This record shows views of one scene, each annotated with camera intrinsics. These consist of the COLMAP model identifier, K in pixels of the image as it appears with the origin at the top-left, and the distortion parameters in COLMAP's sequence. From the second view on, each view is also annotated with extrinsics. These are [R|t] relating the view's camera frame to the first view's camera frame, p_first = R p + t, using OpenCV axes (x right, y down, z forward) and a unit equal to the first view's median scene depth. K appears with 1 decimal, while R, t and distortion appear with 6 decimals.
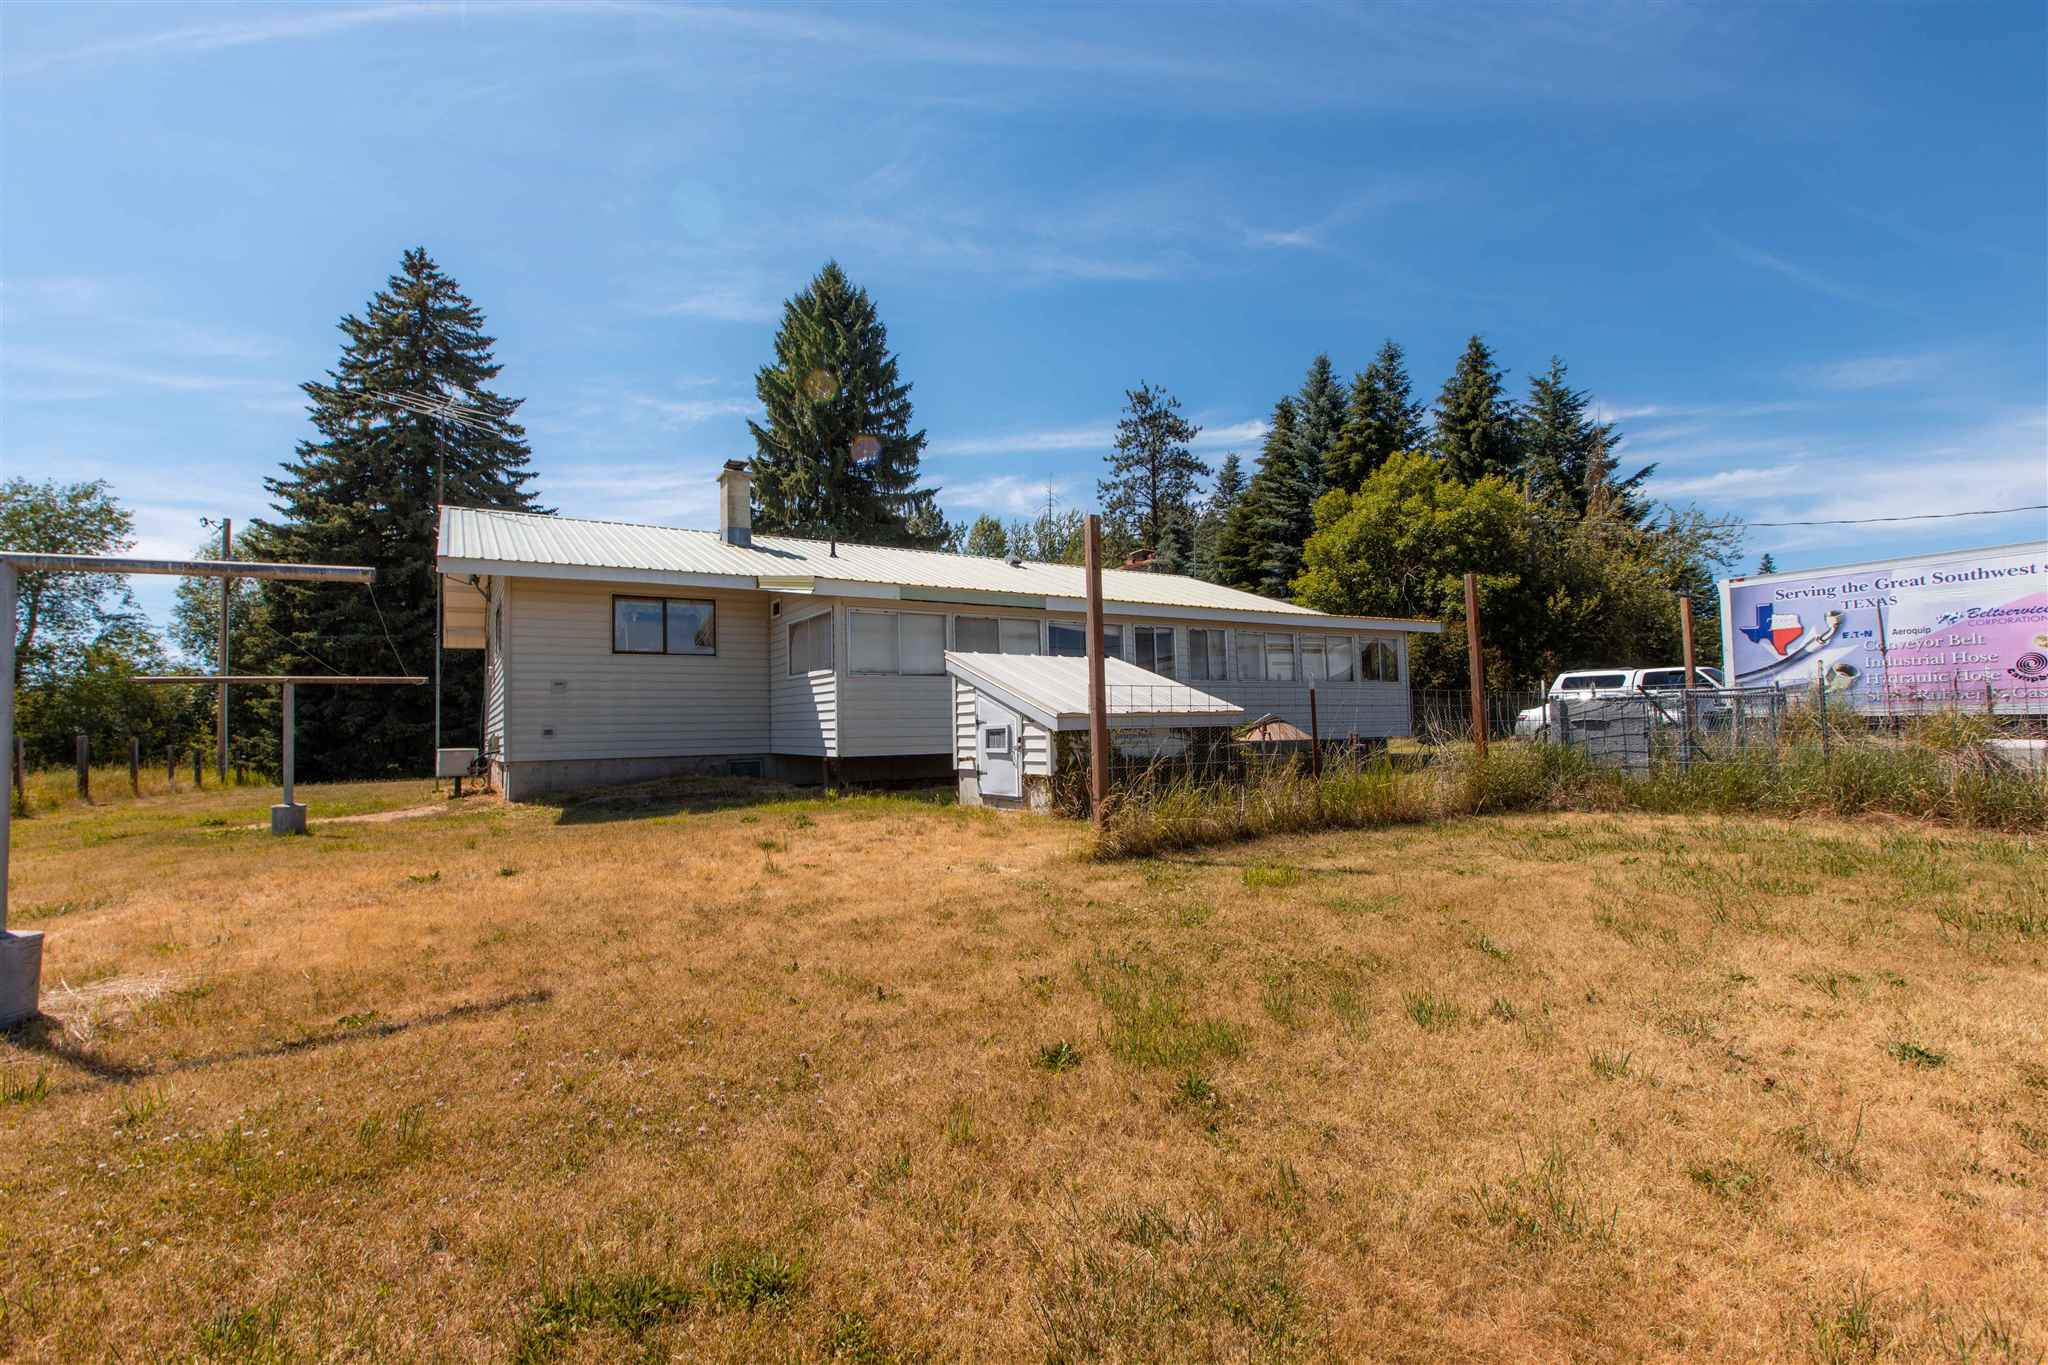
lens RADIAL K [[912.6, 0, 1029.2], [0, 912.6, 683.4], [0, 0, 1]] dist [0.000792, -0.000715]
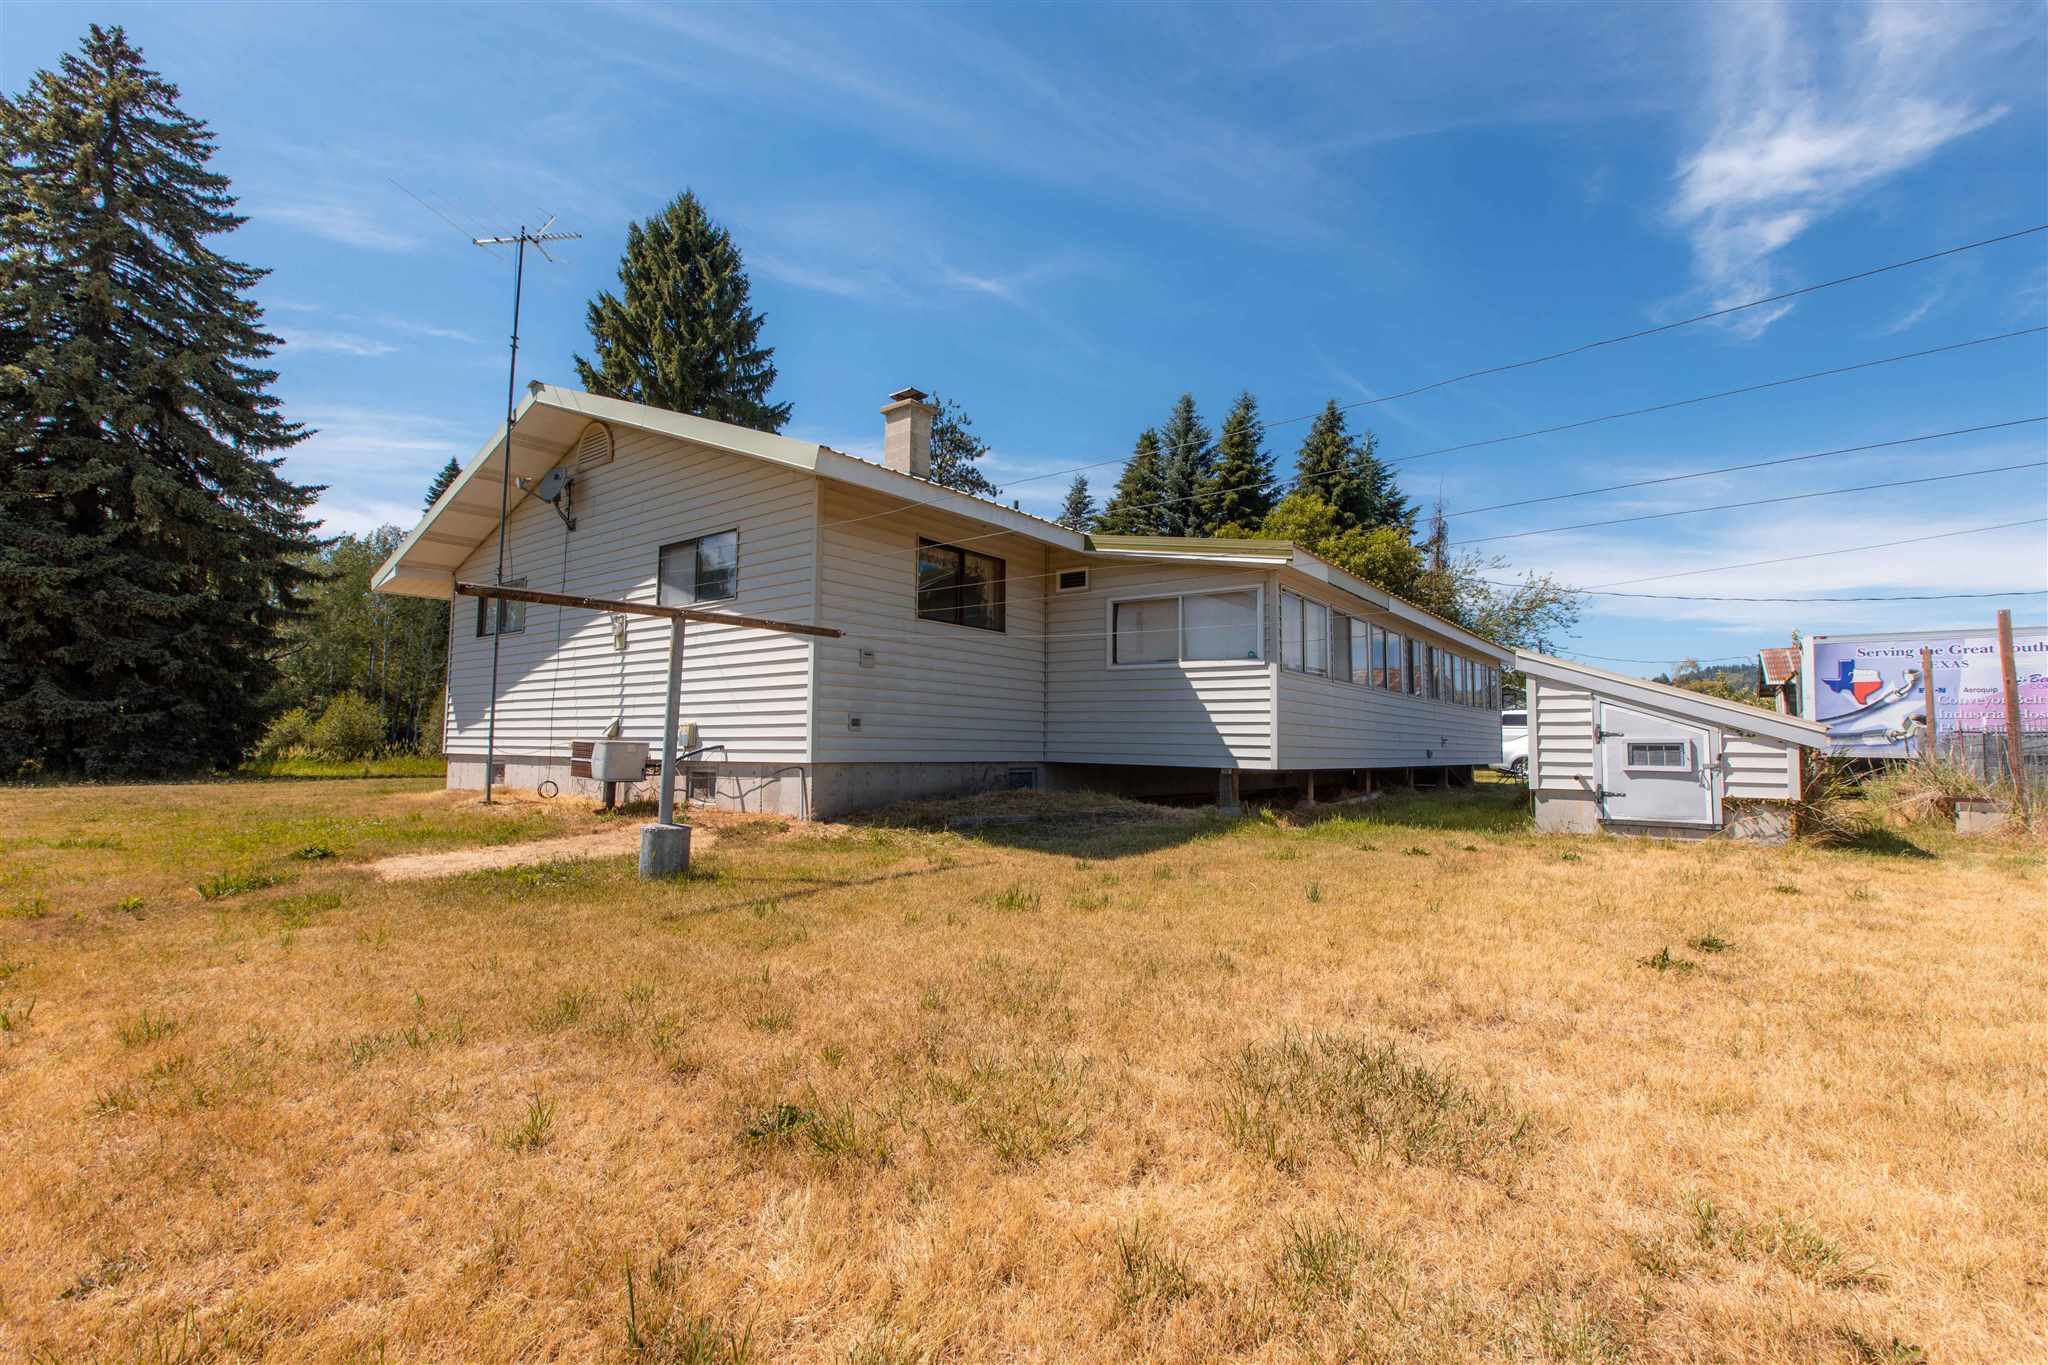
lens RADIAL K [[912.6, 0, 1029.2], [0, 912.6, 683.4], [0, 0, 1]] dist [0.000792, -0.000715]
pose [[0.937998, 0.060112, 0.341388, -0.237280], [-0.052934, 0.998138, -0.030312, 0.014036], [-0.342574, 0.010362, 0.939434, 0.111283]]
